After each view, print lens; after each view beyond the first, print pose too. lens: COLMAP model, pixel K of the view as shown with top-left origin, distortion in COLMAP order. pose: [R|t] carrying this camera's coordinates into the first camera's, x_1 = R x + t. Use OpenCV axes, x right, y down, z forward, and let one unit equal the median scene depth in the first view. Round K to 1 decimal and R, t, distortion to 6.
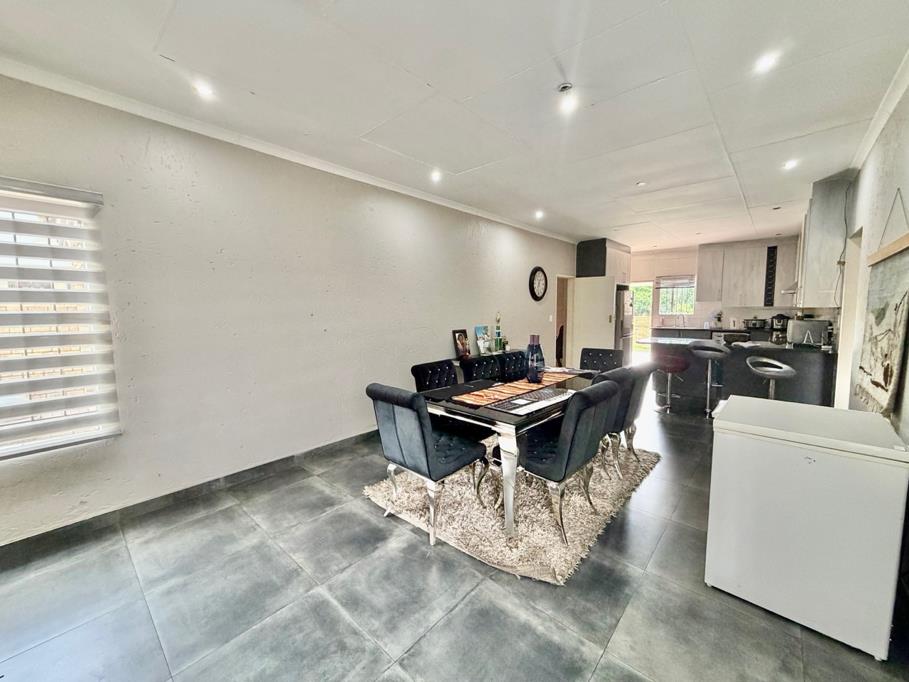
lens RADIAL K [[363.0, 0, 450.3], [0, 363.0, 340.8], [0, 0, 1]] dist [0.000348, 0.000203]
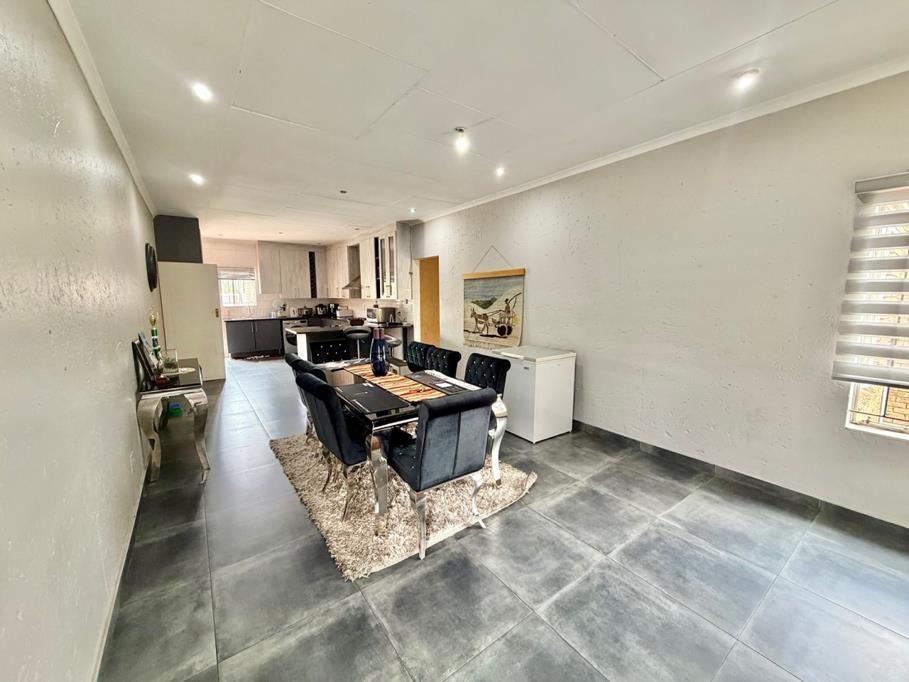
lens RADIAL K [[363.0, 0, 458.5], [0, 363.0, 341.1], [0, 0, 1]] dist [0.000348, 0.000203]
pose [[0.198648, -0.118929, 0.972828, -1.225792], [0.090871, 0.990569, 0.102542, -0.115160], [-0.975849, 0.068032, 0.207582, 0.964479]]
